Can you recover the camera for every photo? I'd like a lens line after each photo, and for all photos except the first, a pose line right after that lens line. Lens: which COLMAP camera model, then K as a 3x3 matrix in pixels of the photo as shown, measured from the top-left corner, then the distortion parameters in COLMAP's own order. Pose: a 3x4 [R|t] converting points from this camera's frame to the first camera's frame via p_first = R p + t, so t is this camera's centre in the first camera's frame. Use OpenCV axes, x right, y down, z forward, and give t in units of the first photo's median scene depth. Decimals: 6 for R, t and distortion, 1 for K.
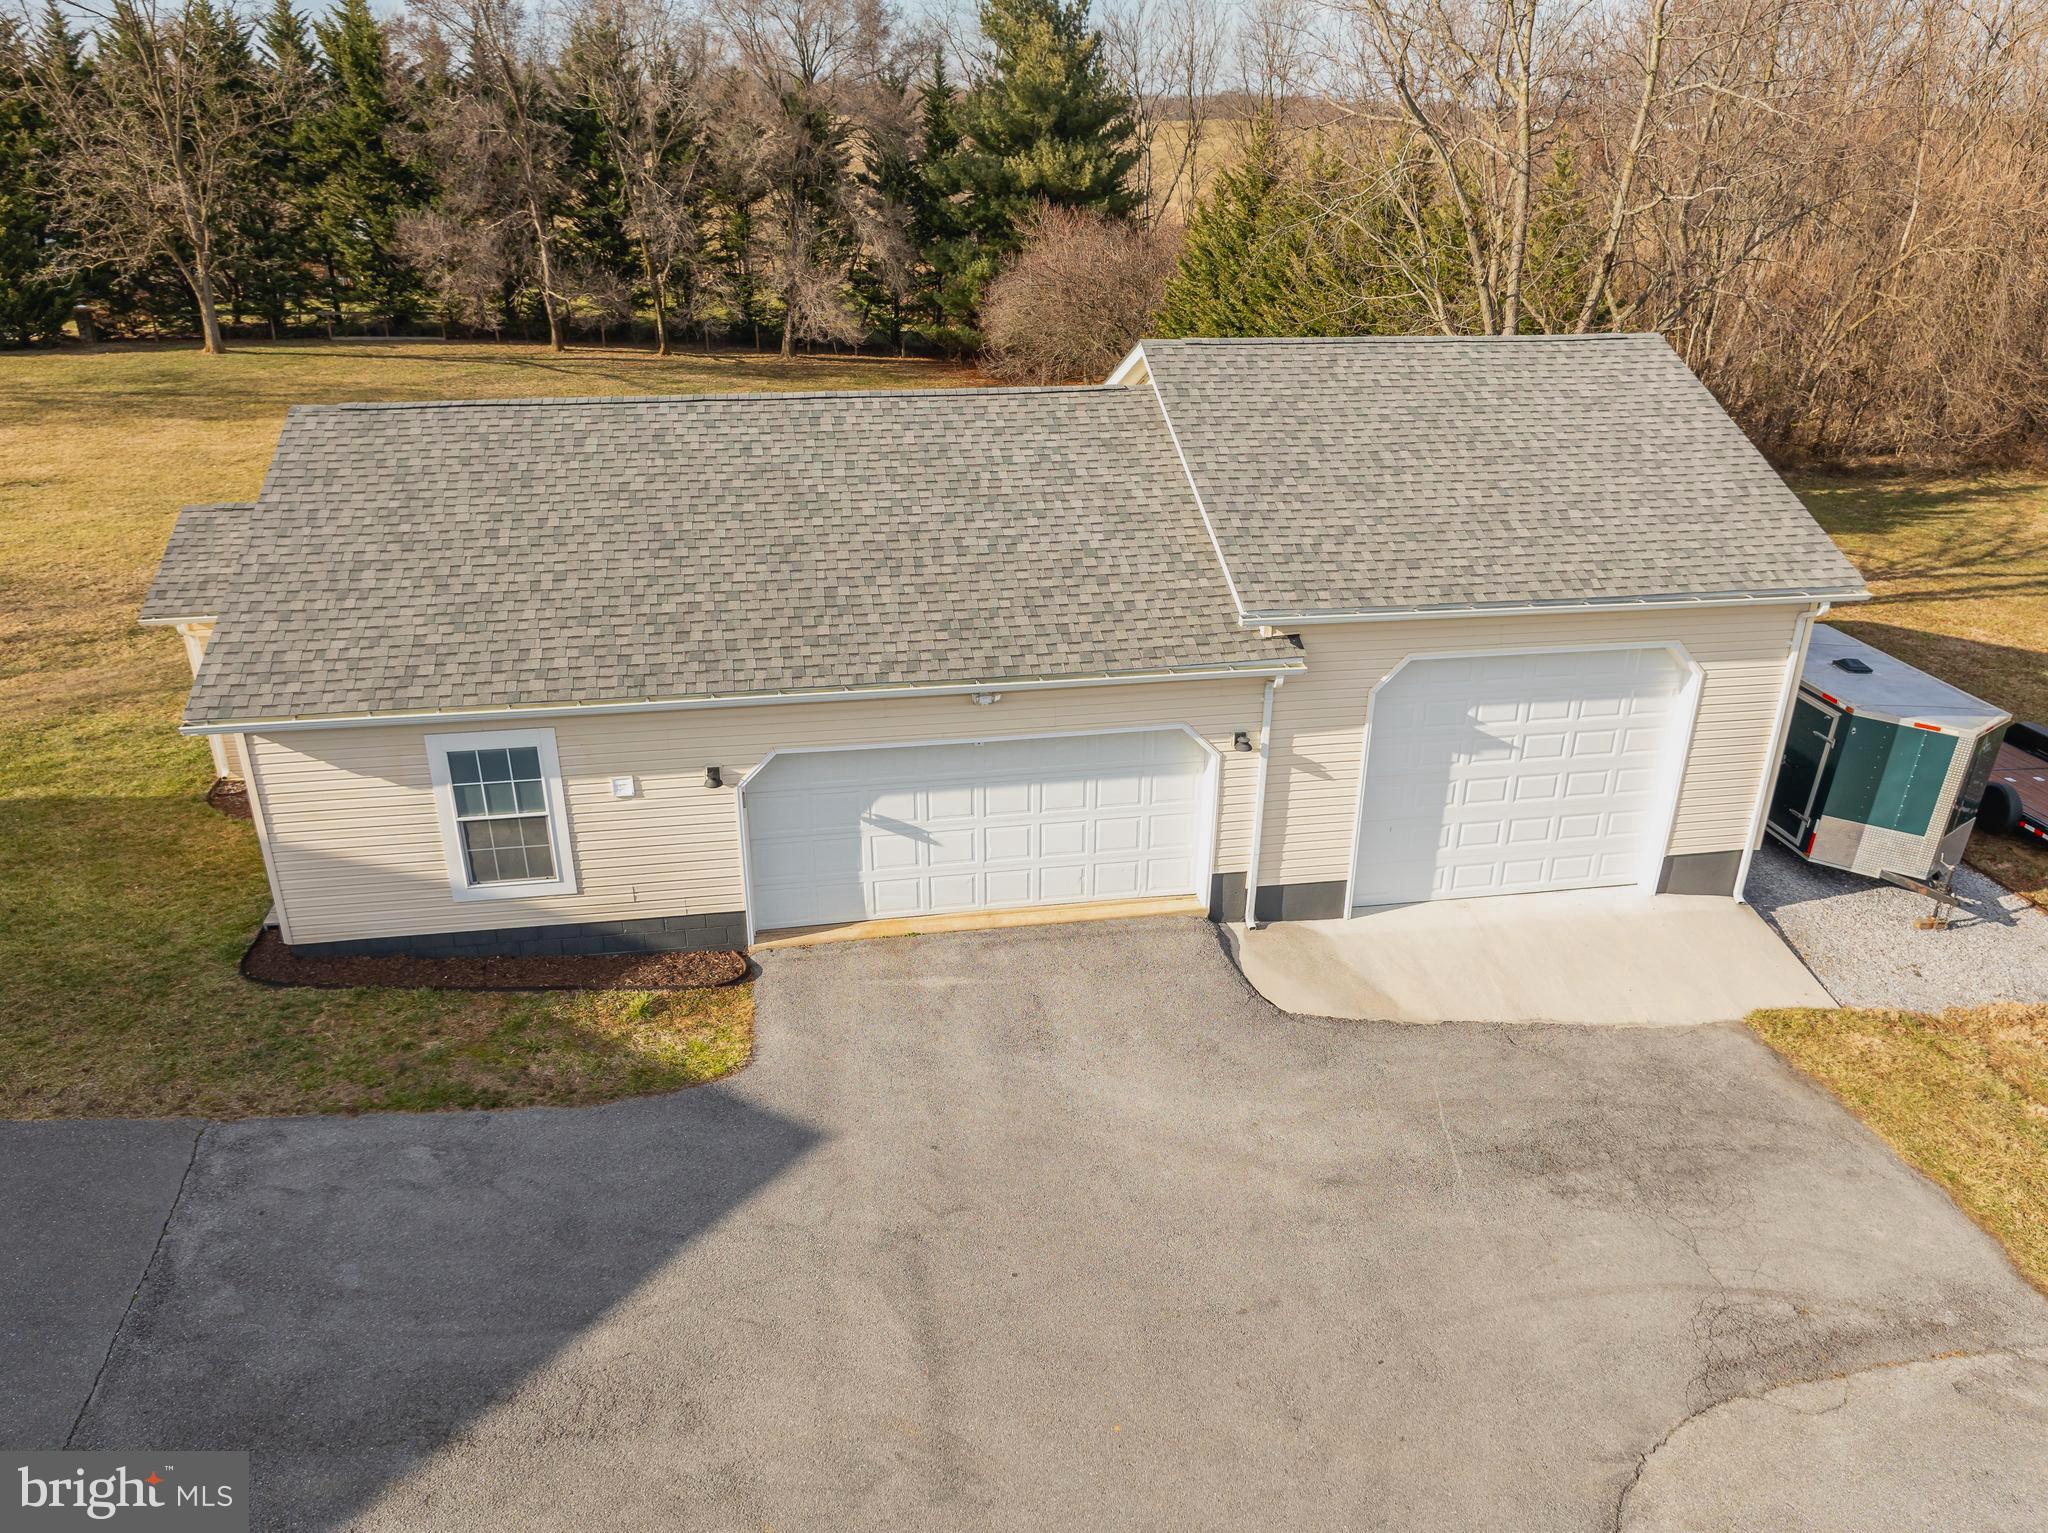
lens RADIAL K [[1440.0, 0, 1045.6], [0, 1440.0, 777.3], [0, 0, 1]] dist [-0.007516, -0.003704]
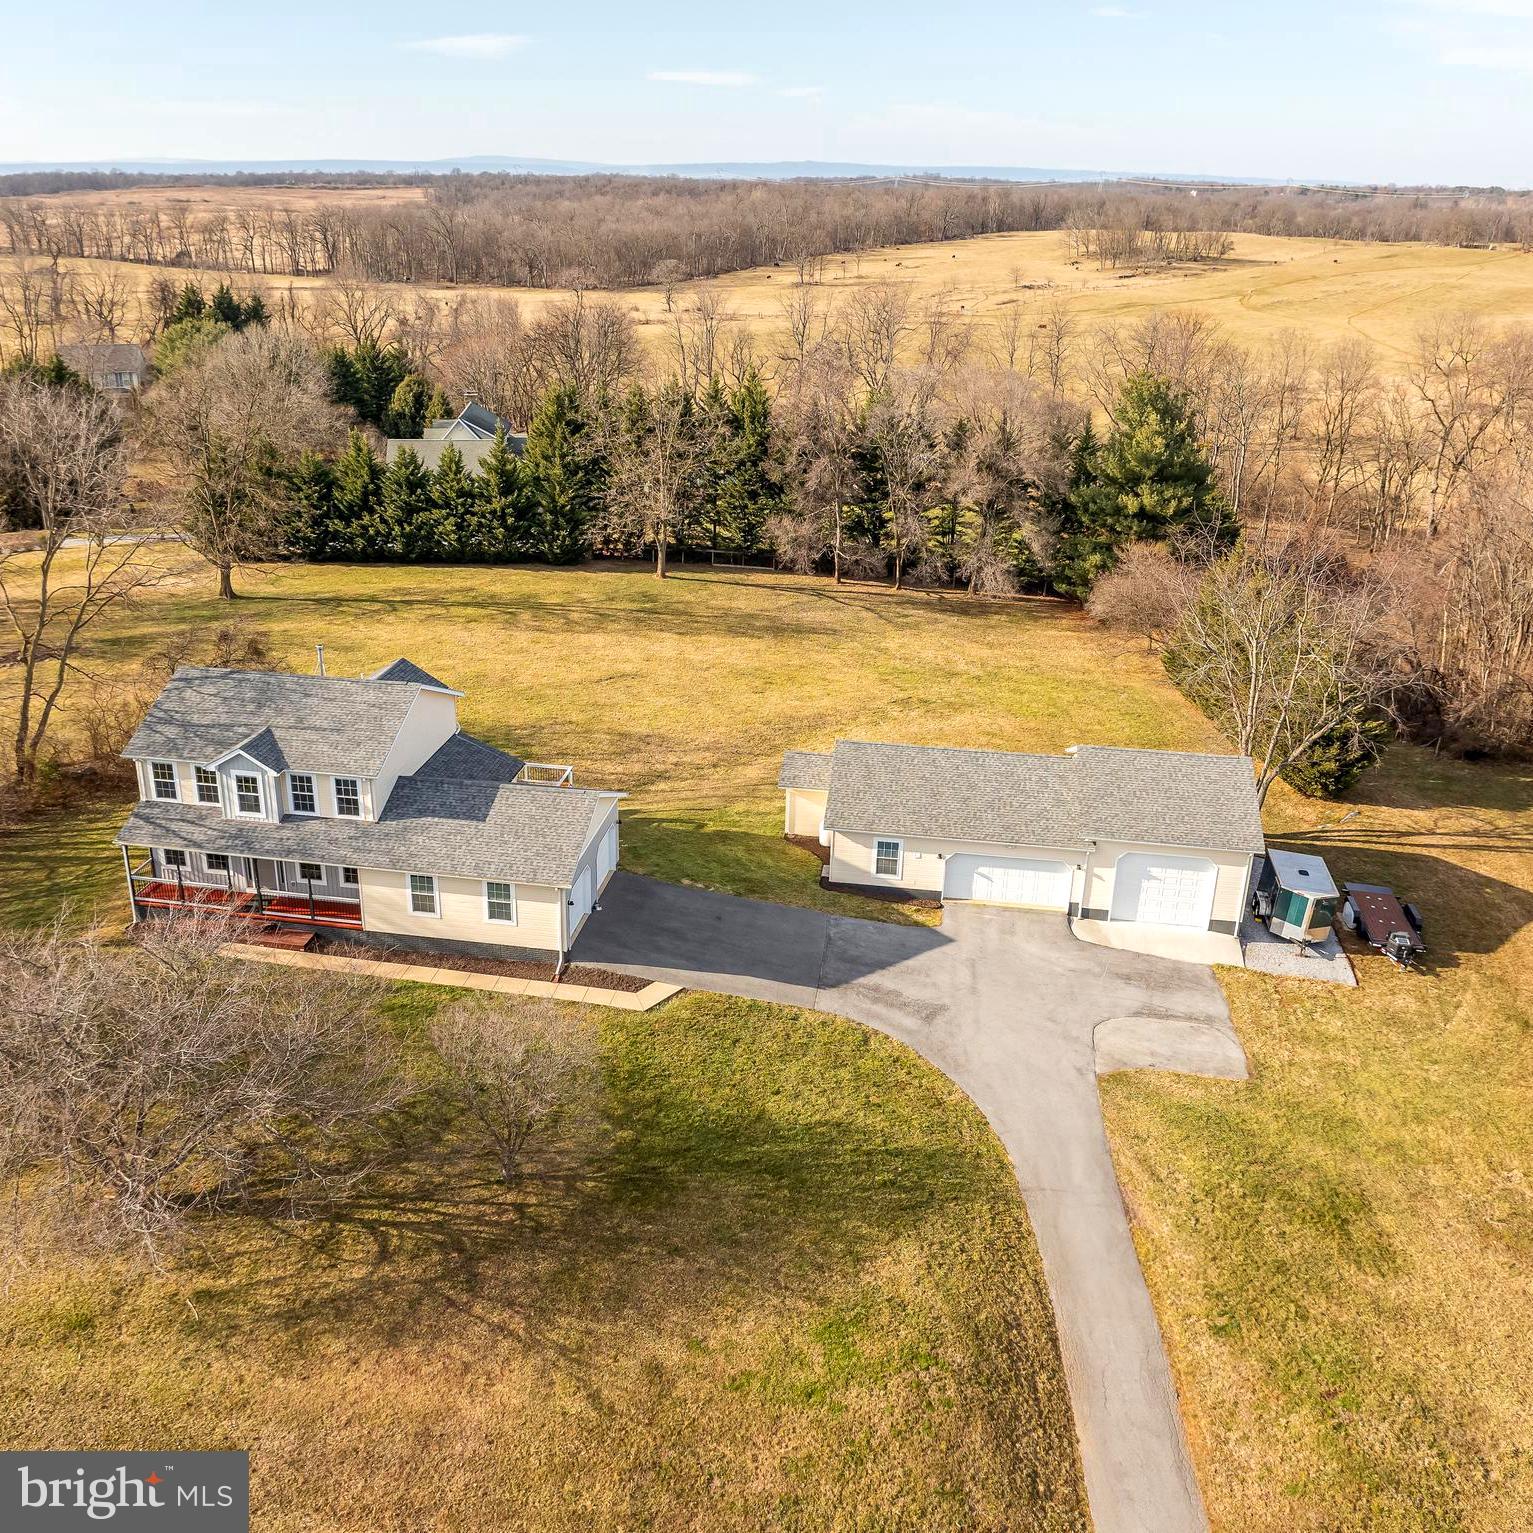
lens RADIAL K [[1450.0, 0, 691.5], [0, 1450.0, 768.3], [0, 0, 1]] dist [-0.017913, -0.022591]
pose [[0.936594, 0.127931, -0.326230, 0.371975], [-0.144361, 0.989169, -0.026550, -0.032433], [0.319300, 0.071962, 0.944917, -2.779129]]
